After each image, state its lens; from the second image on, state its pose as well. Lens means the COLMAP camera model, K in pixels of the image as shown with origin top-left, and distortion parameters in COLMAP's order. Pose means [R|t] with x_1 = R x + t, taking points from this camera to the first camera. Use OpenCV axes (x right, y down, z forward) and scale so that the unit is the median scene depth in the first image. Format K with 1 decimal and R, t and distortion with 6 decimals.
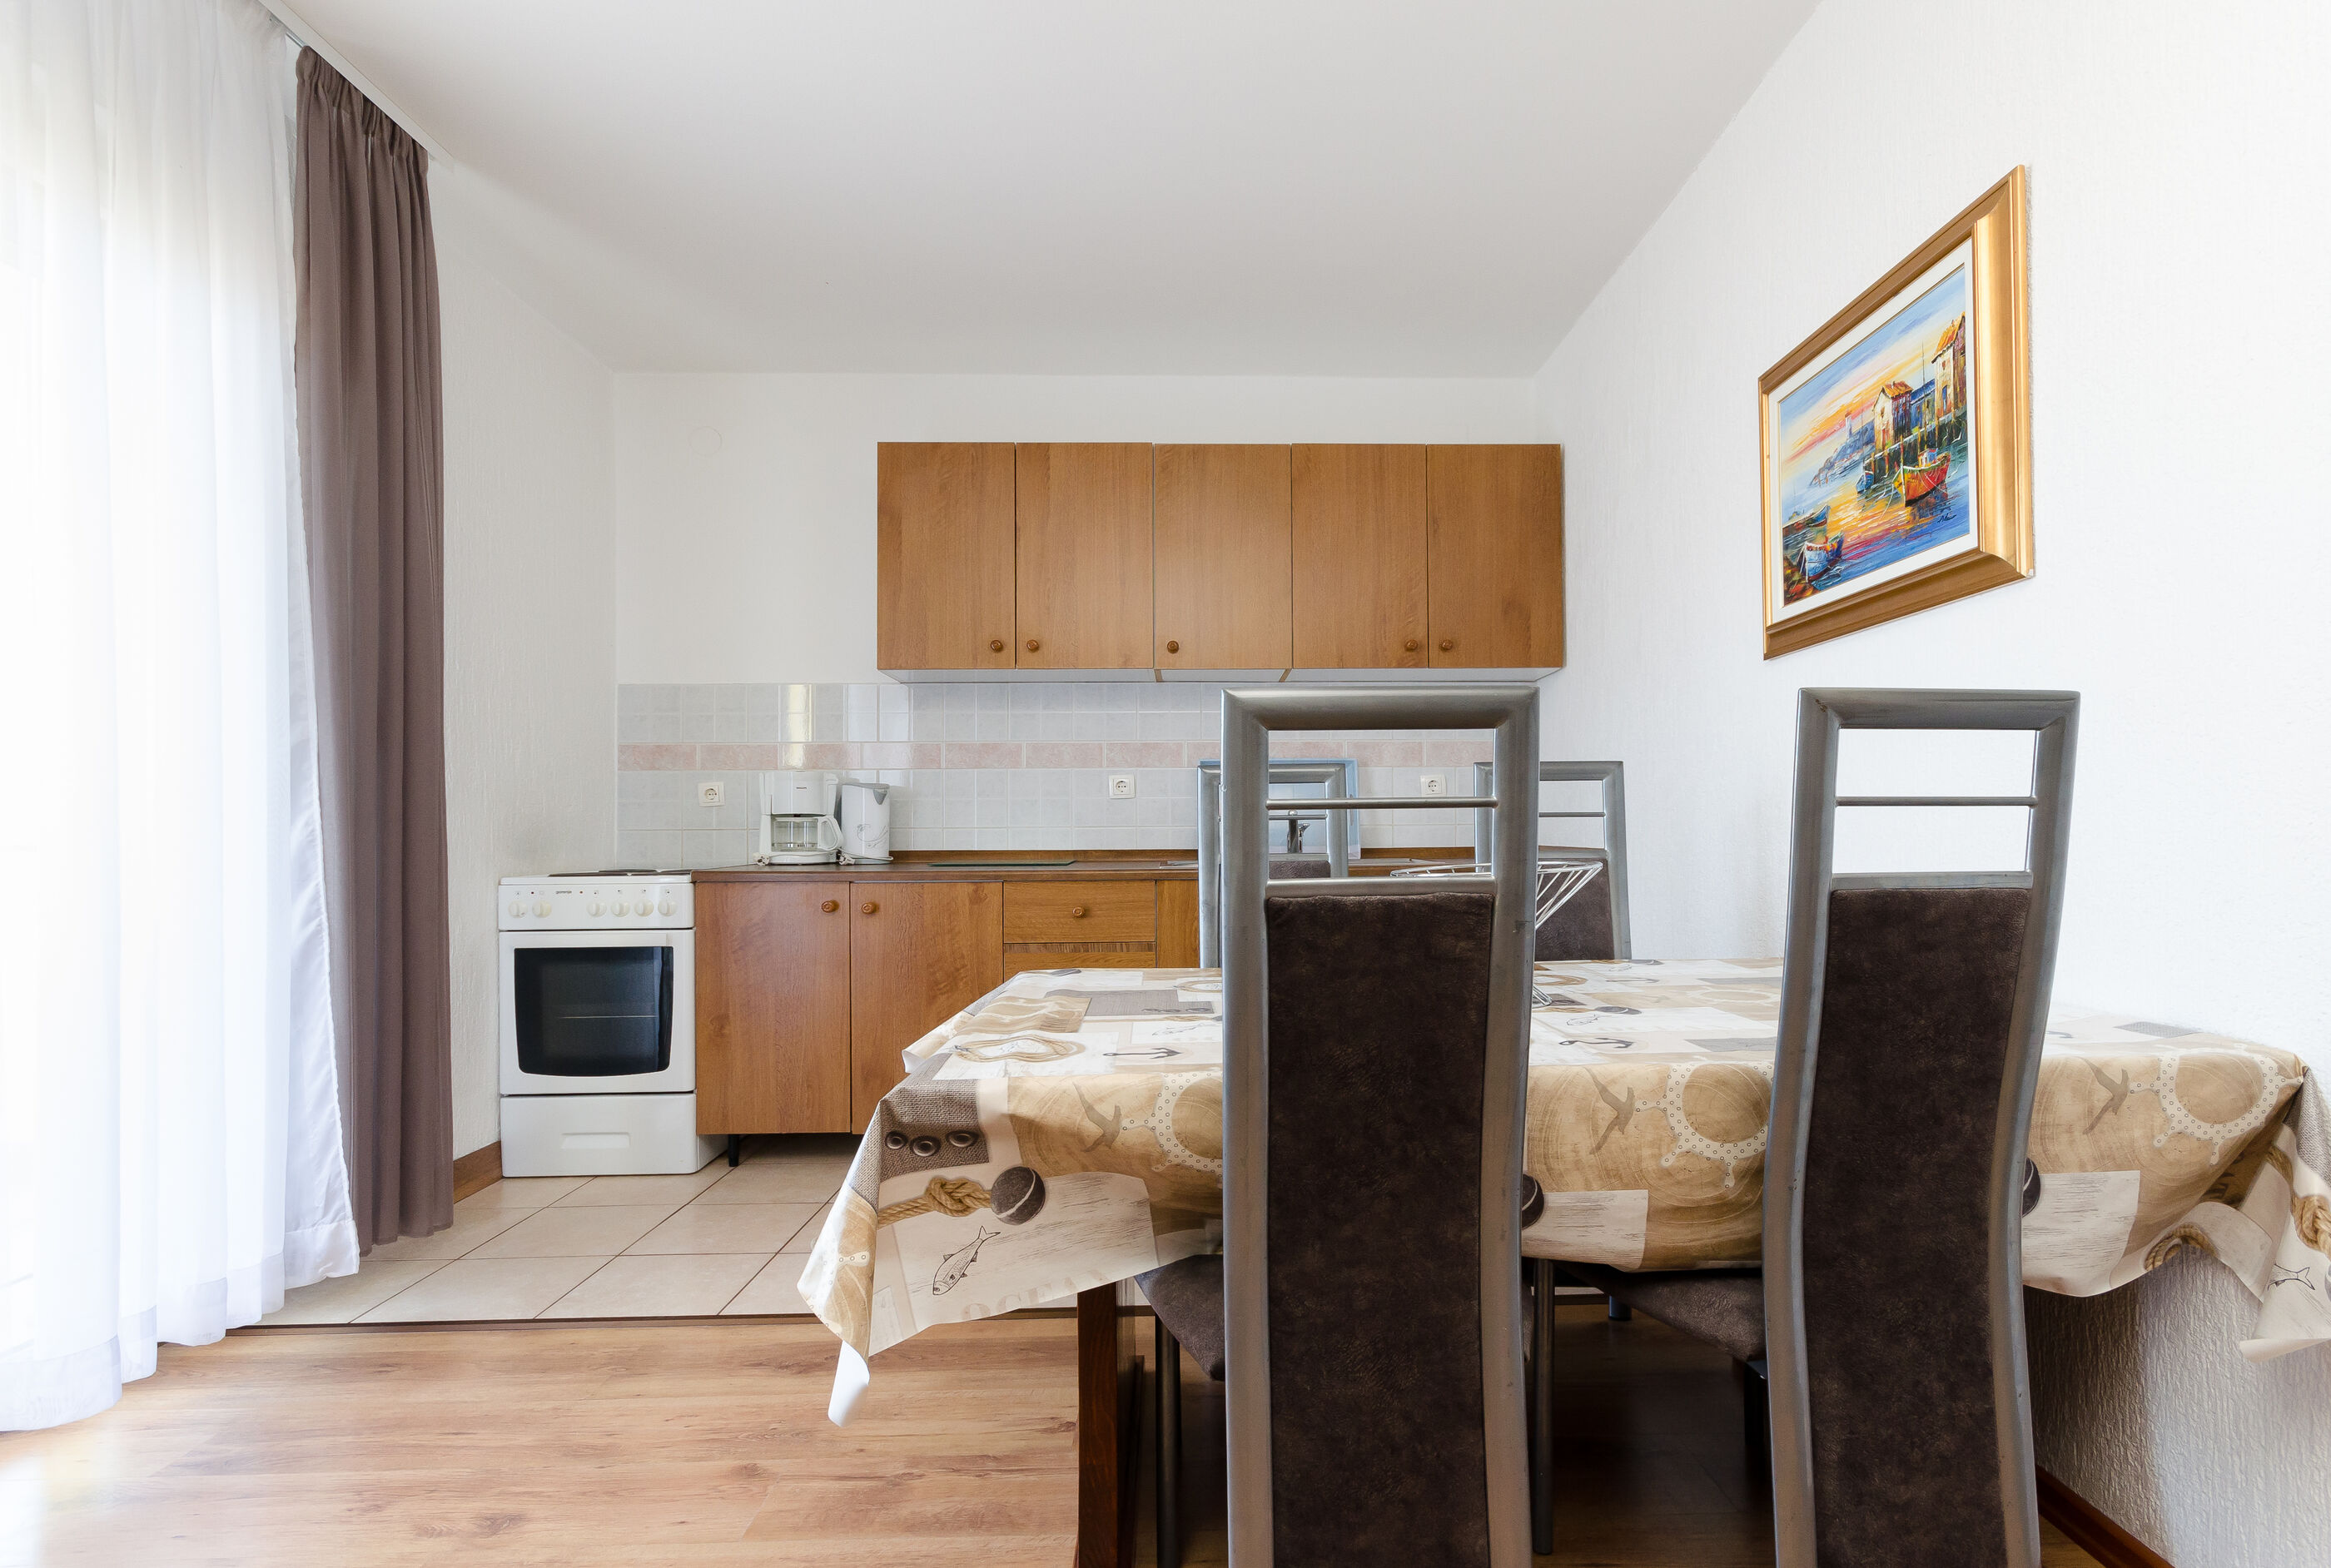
lens RADIAL K [[751.0, 0, 1179.4], [0, 751.0, 822.6], [0, 0, 1]] dist [0.000787, 0.000115]
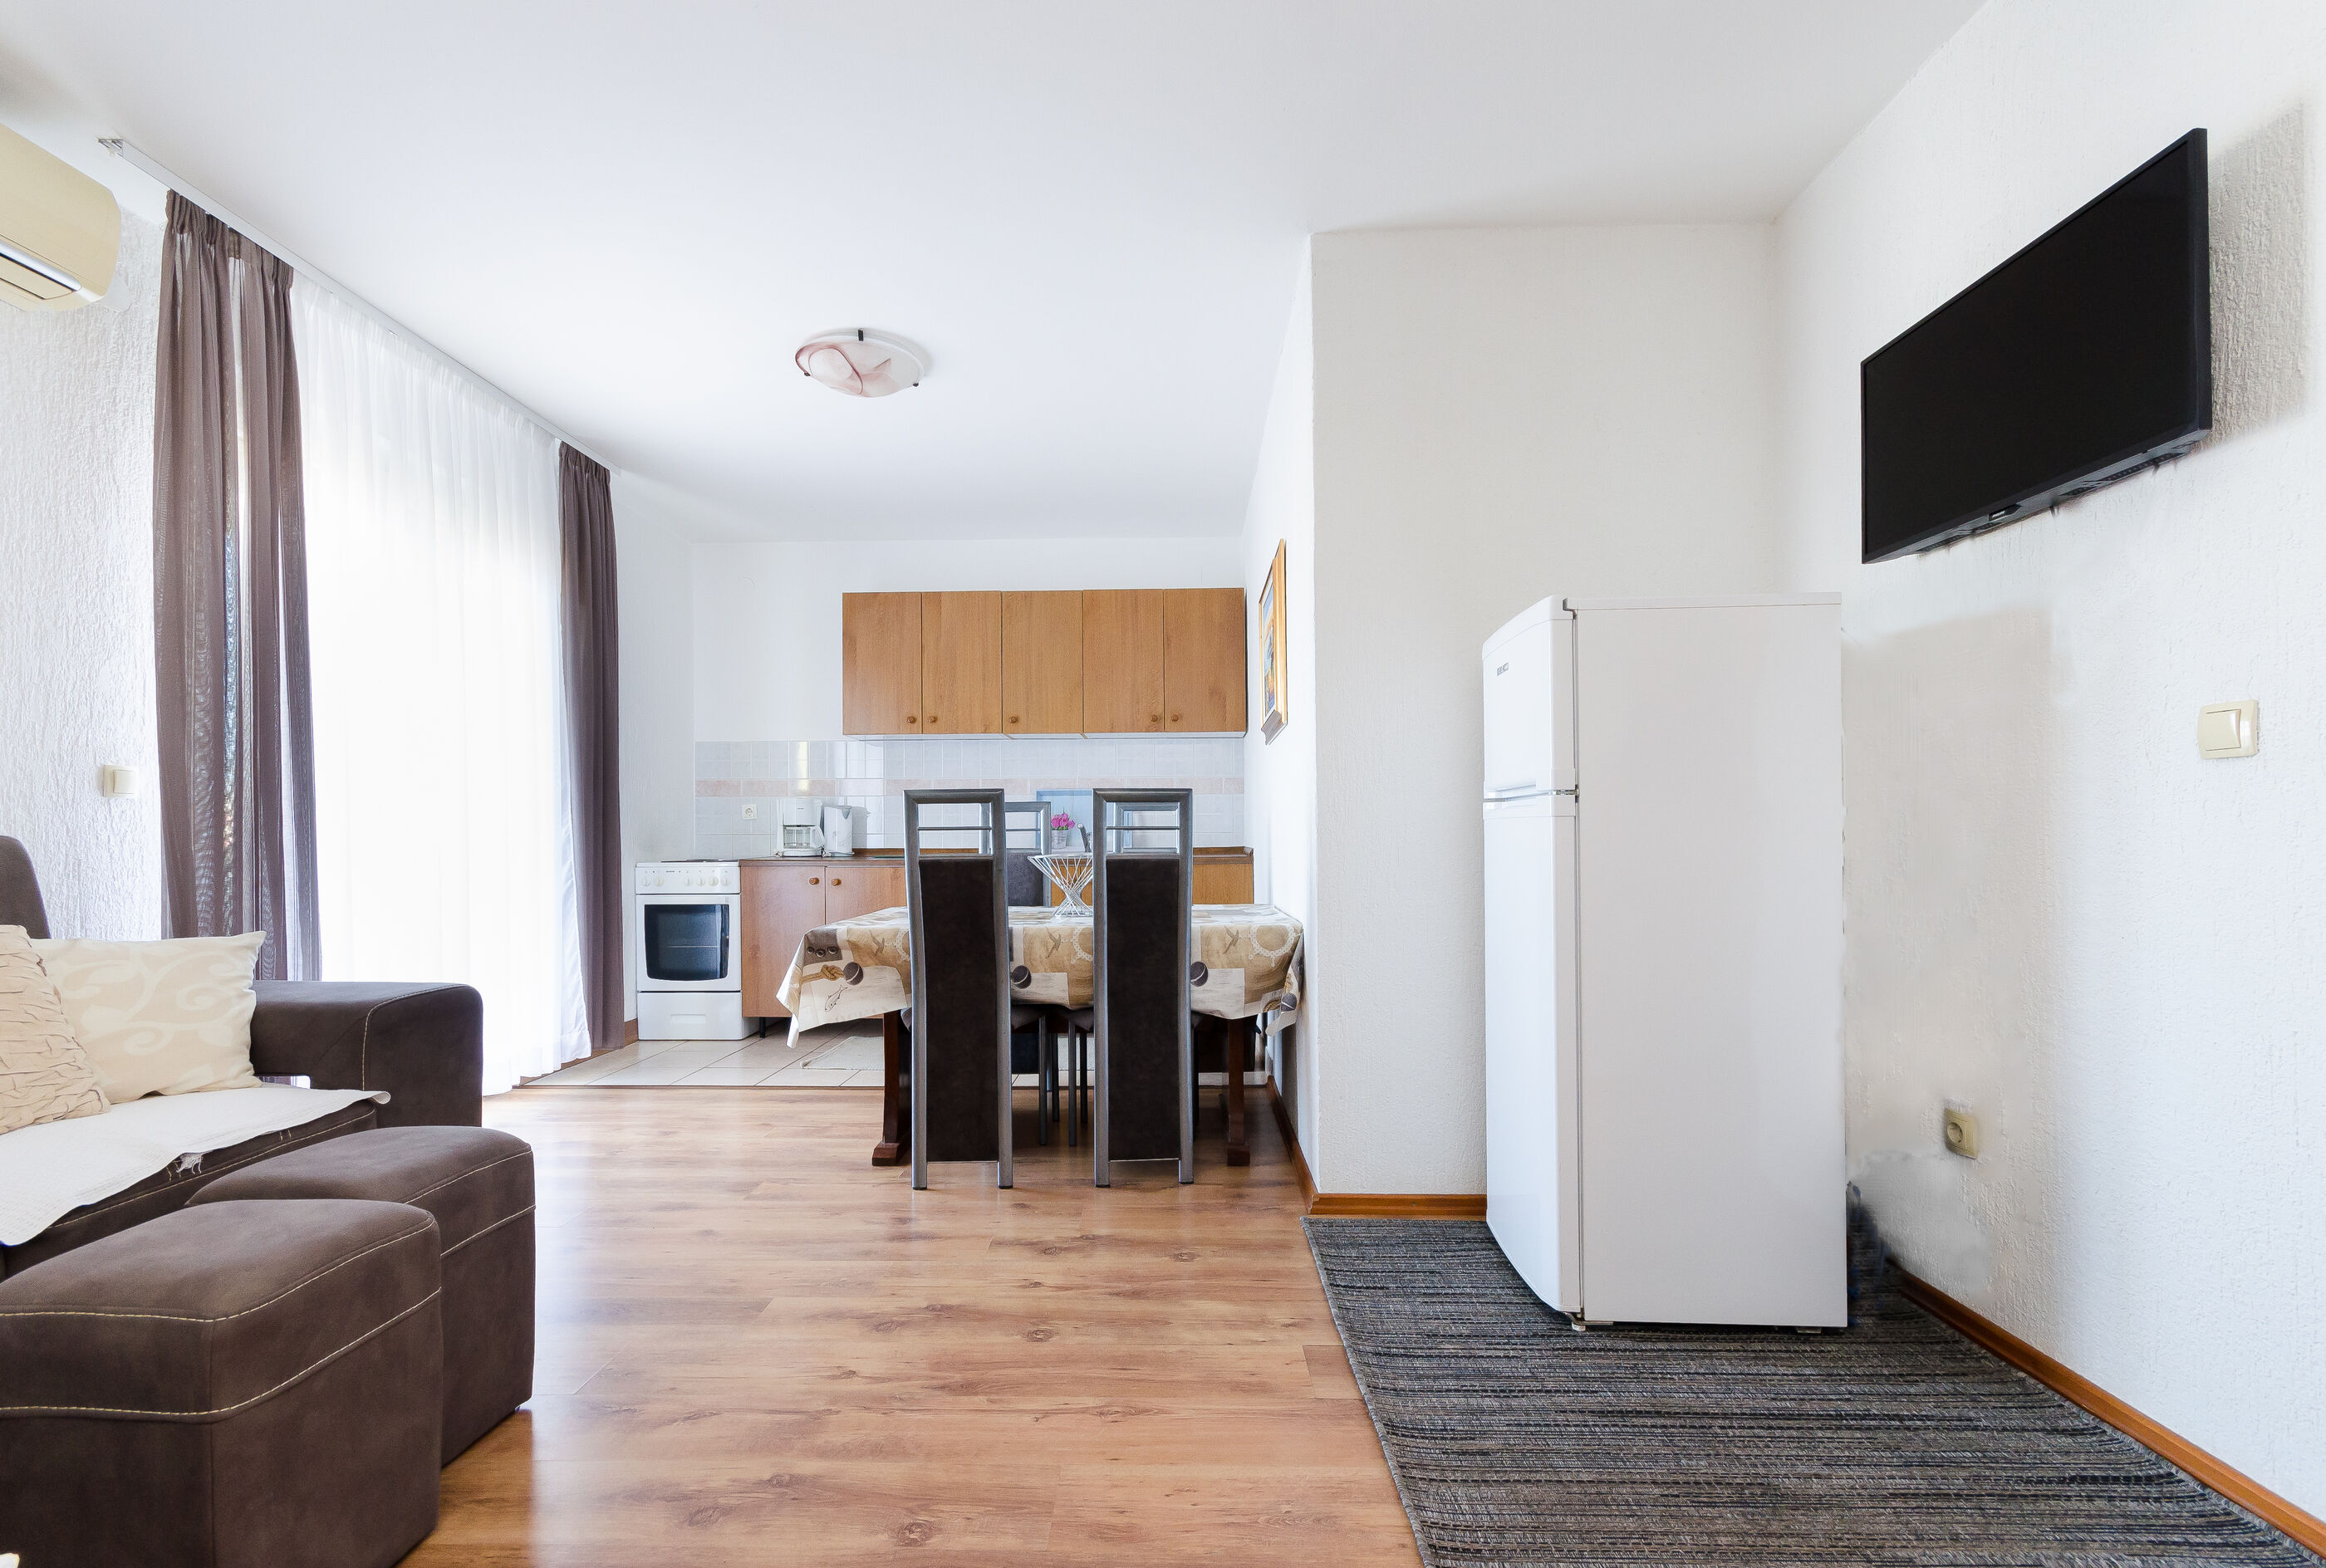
lens RADIAL K [[1082.9, 0, 1157.8], [0, 1082.9, 825.9], [0, 0, 1]] dist [-0.000091, -0.000081]
pose [[0.980645, 0.000132, -0.195793, 0.764426], [0.001285, 0.999974, 0.007111, -0.027052], [0.195788, -0.007225, 0.980620, -1.223833]]
